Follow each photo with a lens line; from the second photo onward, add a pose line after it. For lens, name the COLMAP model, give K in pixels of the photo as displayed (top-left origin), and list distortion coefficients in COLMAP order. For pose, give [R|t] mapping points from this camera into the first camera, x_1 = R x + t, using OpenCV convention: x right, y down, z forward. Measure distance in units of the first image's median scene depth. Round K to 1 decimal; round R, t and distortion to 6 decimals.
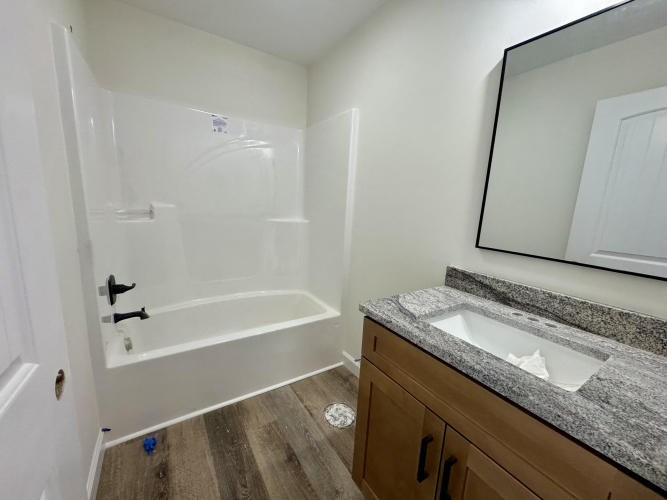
lens RADIAL K [[268.1, 0, 332.3], [0, 268.1, 248.2], [0, 0, 1]] dist [-0.000498, -0.000440]
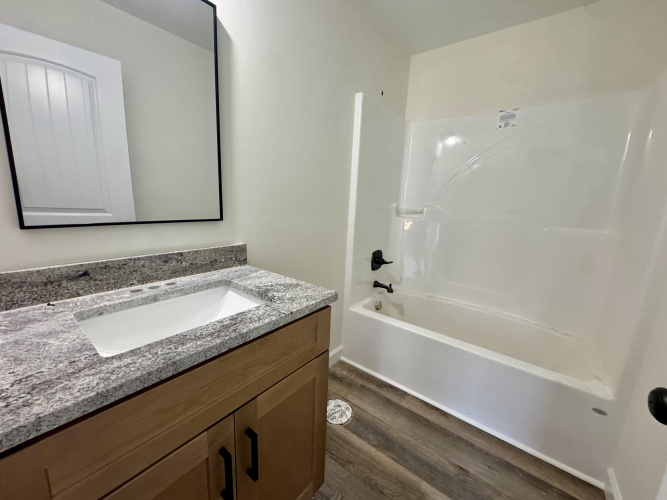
lens RADIAL K [[268.1, 0, 332.3], [0, 268.1, 248.2], [0, 0, 1]] dist [-0.000498, -0.000440]
pose [[0.327061, 0.149711, -0.933069, 0.387894], [-0.180292, 0.979120, 0.093903, -0.016332], [0.927645, 0.137513, 0.347223, 0.261984]]
